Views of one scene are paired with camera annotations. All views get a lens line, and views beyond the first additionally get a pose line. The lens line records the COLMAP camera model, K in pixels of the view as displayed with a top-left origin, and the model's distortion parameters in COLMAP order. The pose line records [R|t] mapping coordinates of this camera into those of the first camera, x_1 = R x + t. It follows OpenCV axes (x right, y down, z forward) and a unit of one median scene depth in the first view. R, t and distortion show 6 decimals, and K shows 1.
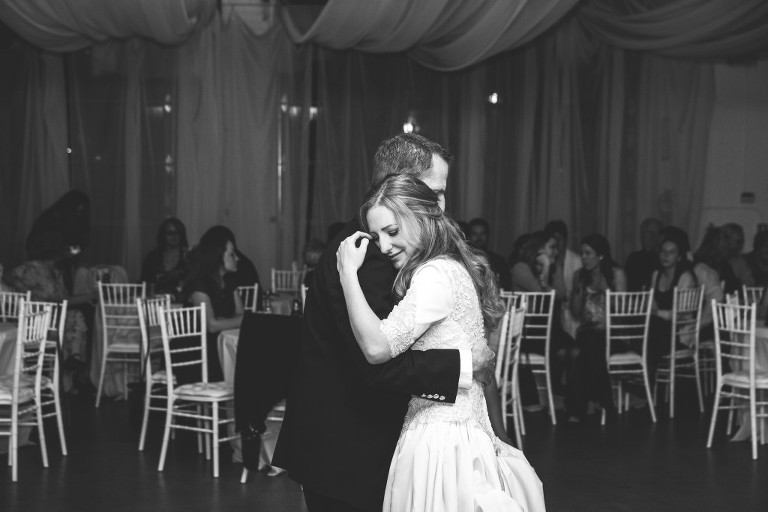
lens RADIAL K [[1481.6, 0, 384.0], [0, 1481.6, 256.0], [0, 0, 1]] dist [0.321653, -0.118226]
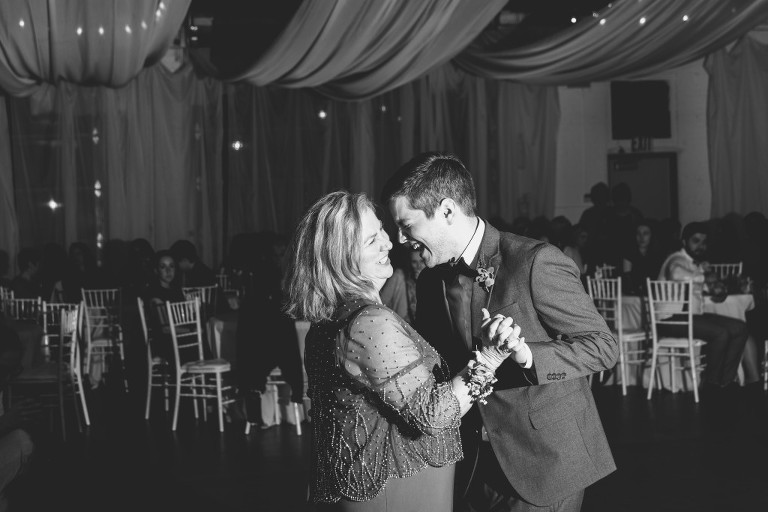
lens RADIAL K [[1504.1, 0, 384.0], [0, 1504.1, 256.0], [0, 0, 1]] dist [0.072086, 0.104803]
pose [[0.991228, -0.045890, 0.123941, -0.118366], [0.047157, 0.998861, -0.007312, 0.013265], [-0.123465, 0.013092, 0.992263, -0.271215]]
